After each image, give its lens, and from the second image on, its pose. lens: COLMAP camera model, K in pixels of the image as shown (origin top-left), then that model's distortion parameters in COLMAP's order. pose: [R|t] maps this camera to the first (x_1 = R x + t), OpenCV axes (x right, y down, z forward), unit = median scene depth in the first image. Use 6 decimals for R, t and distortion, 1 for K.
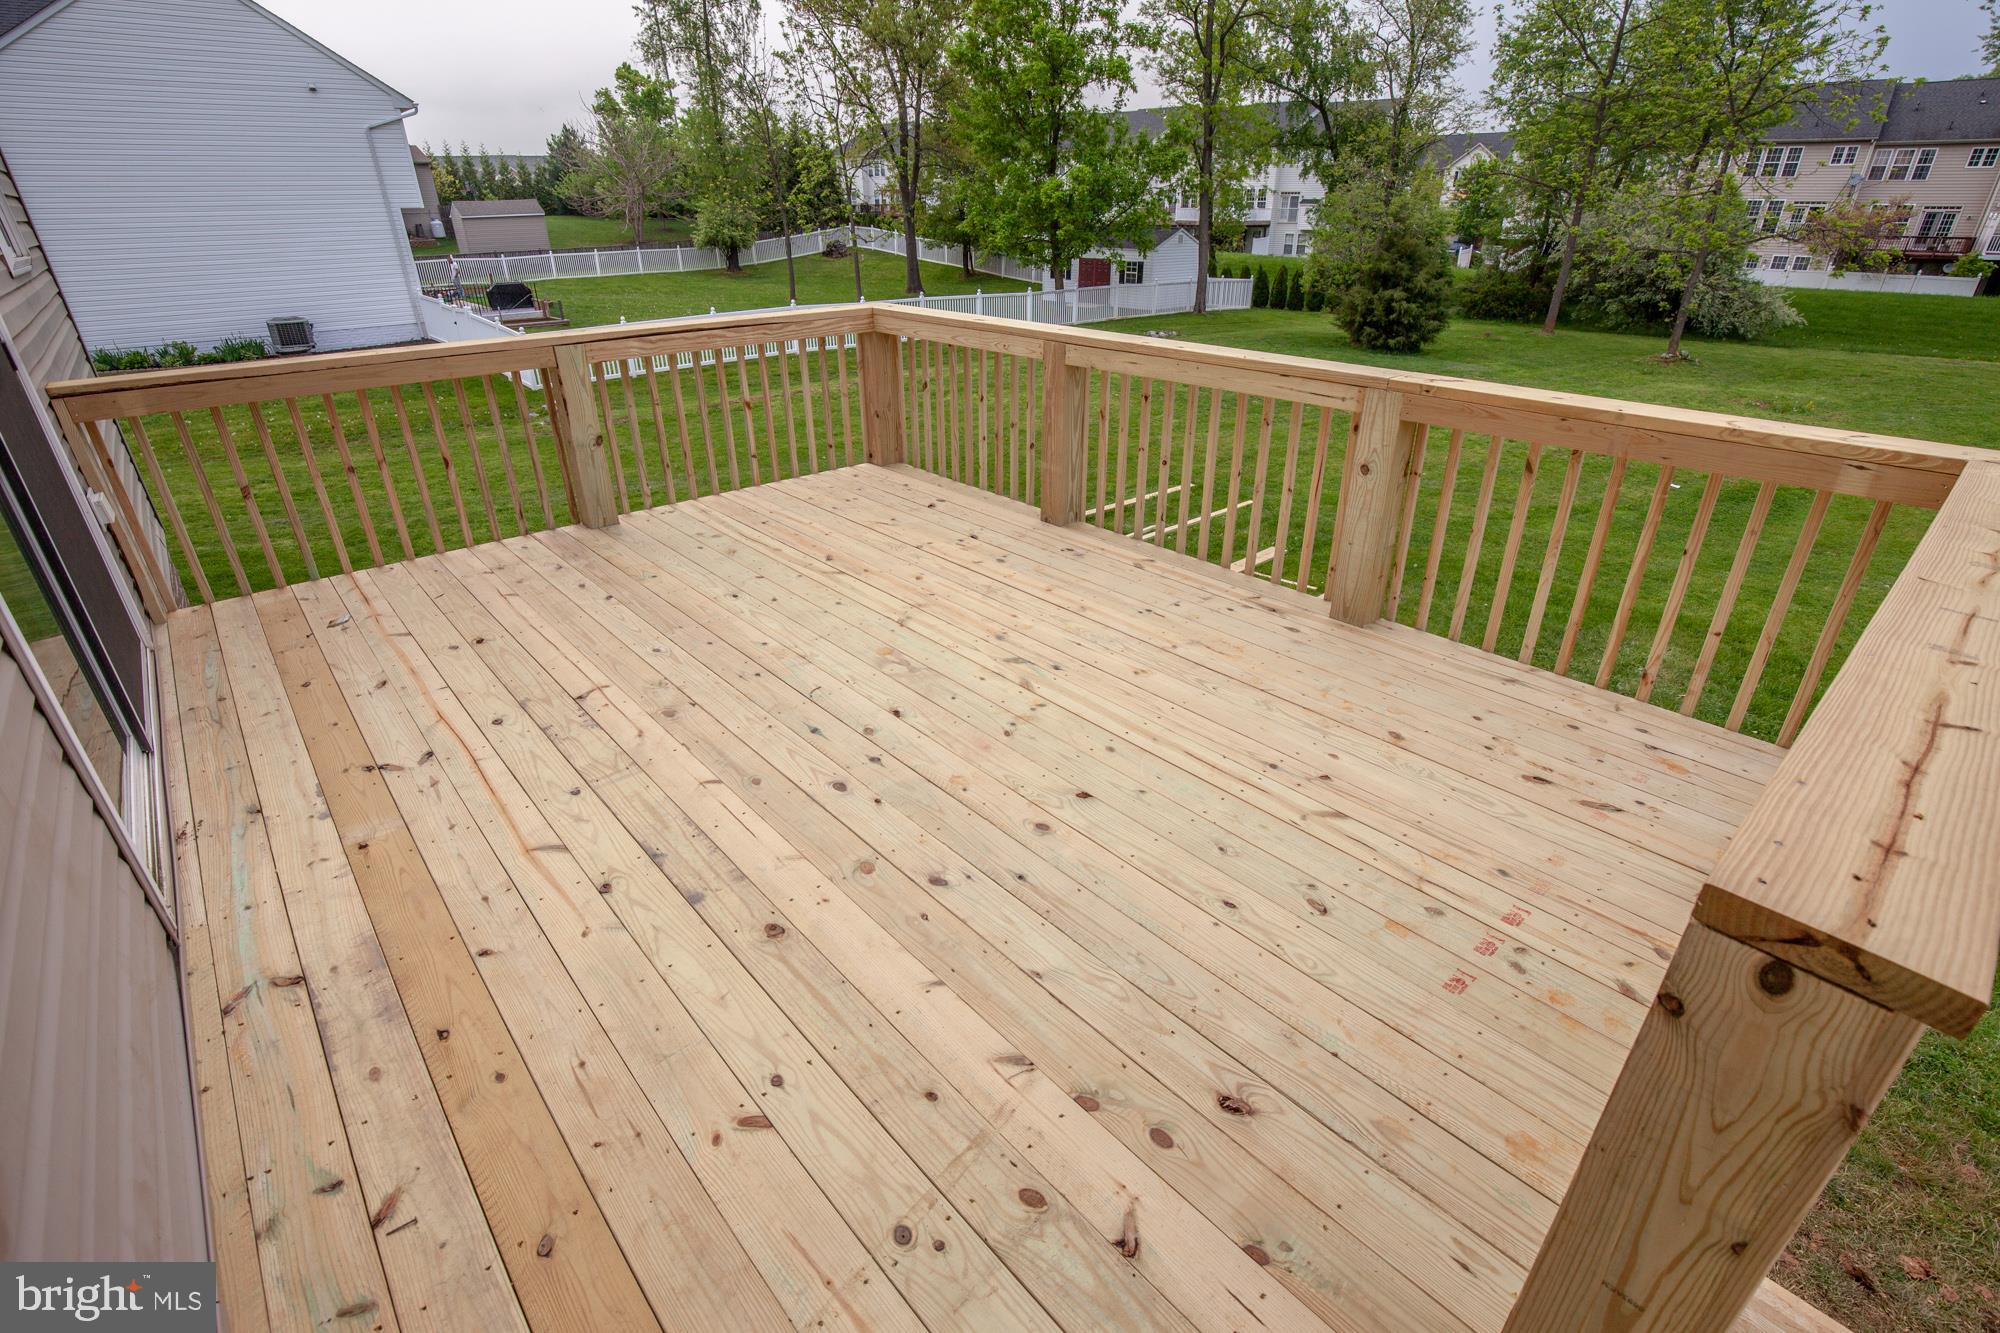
lens RADIAL K [[903.9, 0, 1008.0], [0, 903.9, 666.2], [0, 0, 1]] dist [-0.032440, 0.006141]
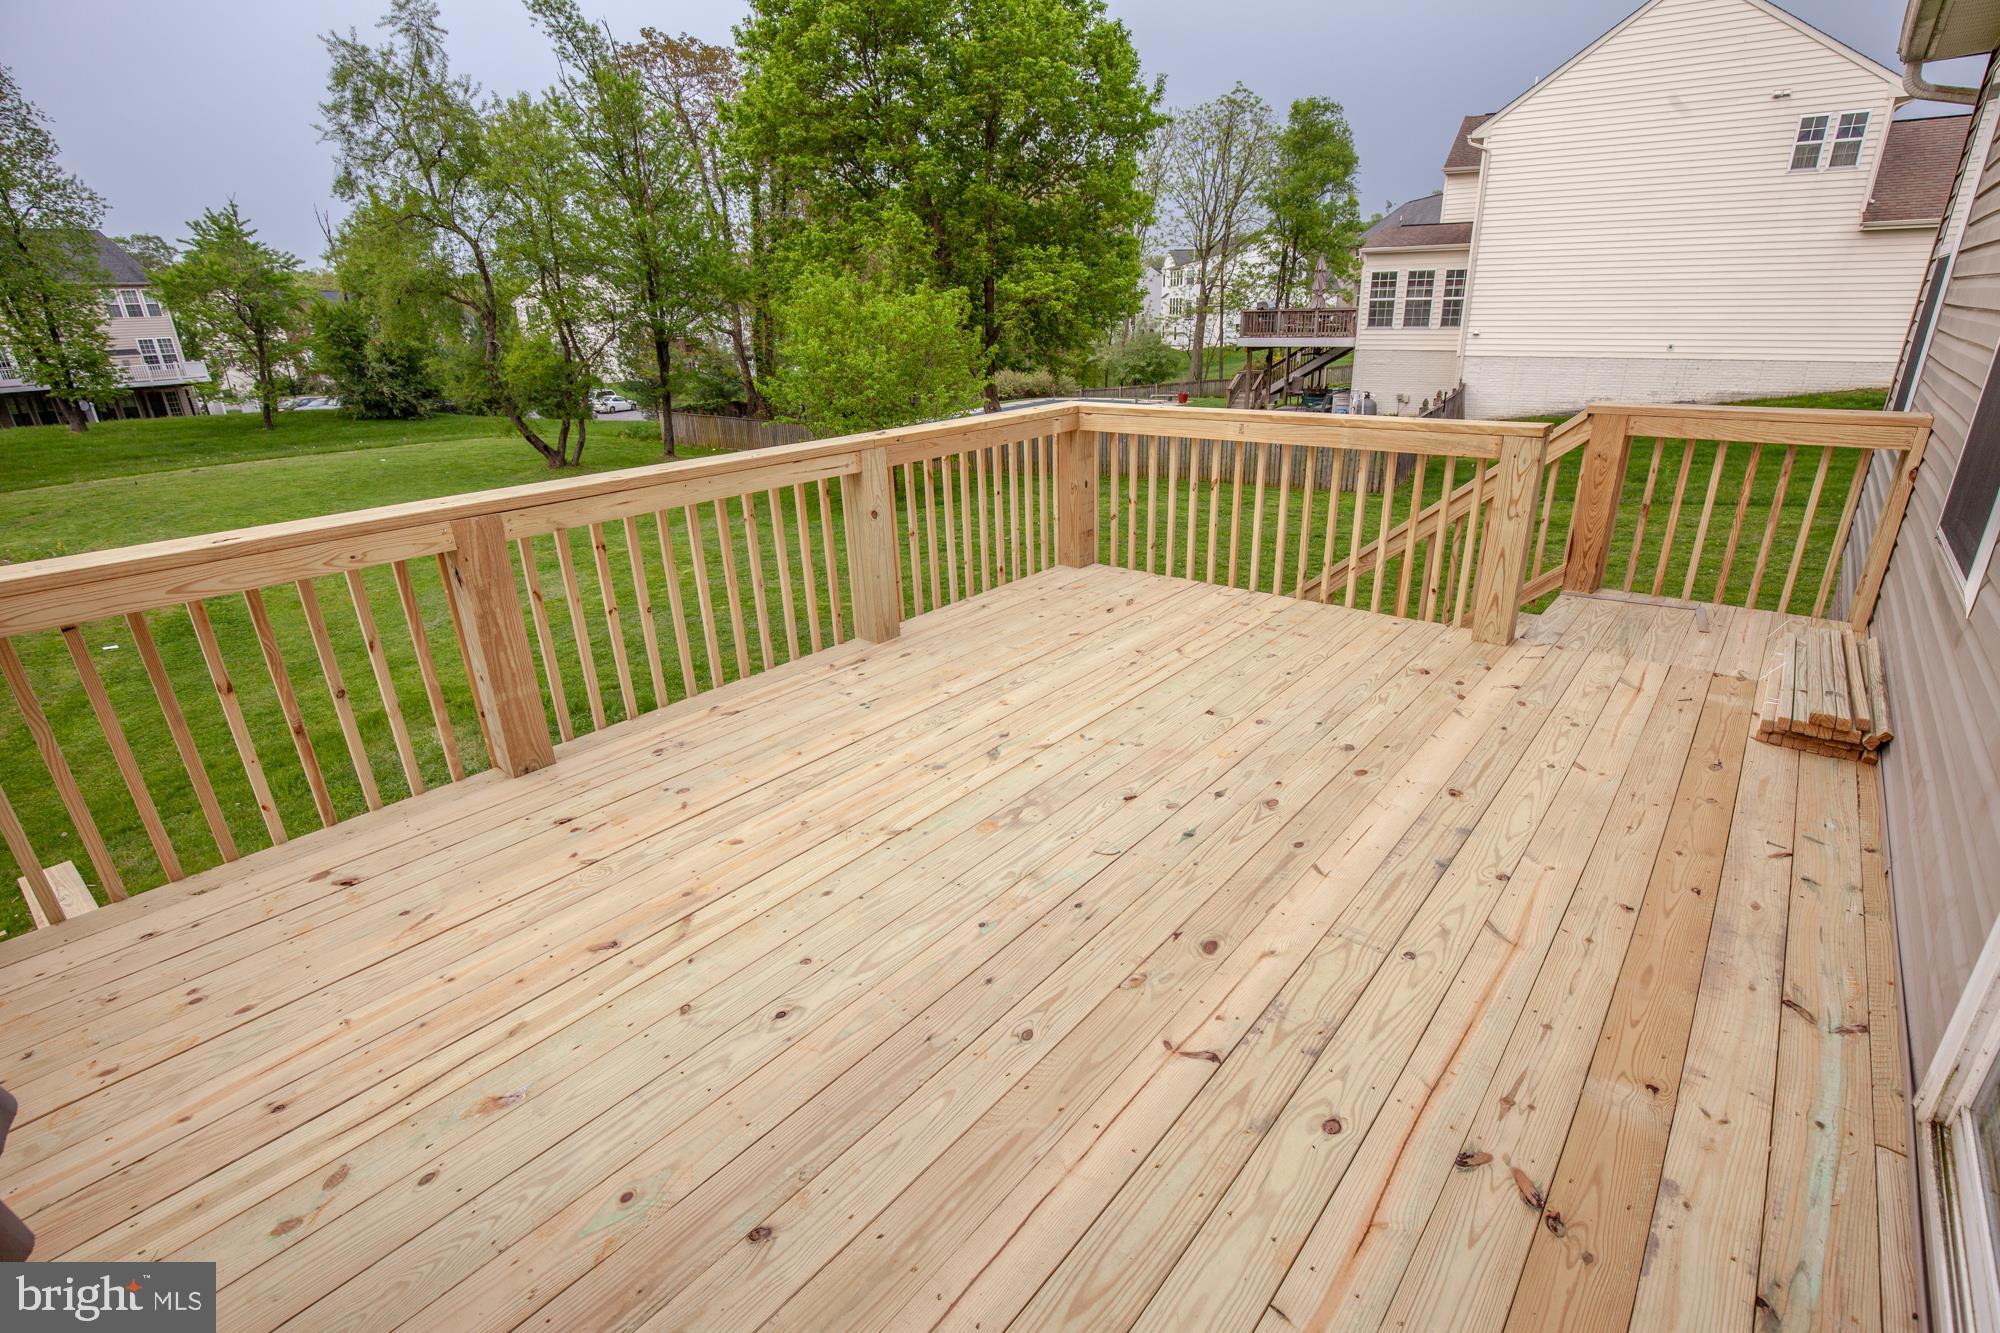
lens RADIAL K [[903.9, 0, 1008.0], [0, 903.9, 666.2], [0, 0, 1]] dist [-0.032440, 0.006141]
pose [[-0.123802, -0.359541, 0.924880, -0.857530], [0.478244, 0.795042, 0.373083, -0.436882], [-0.869457, 0.488507, 0.073520, 0.873030]]
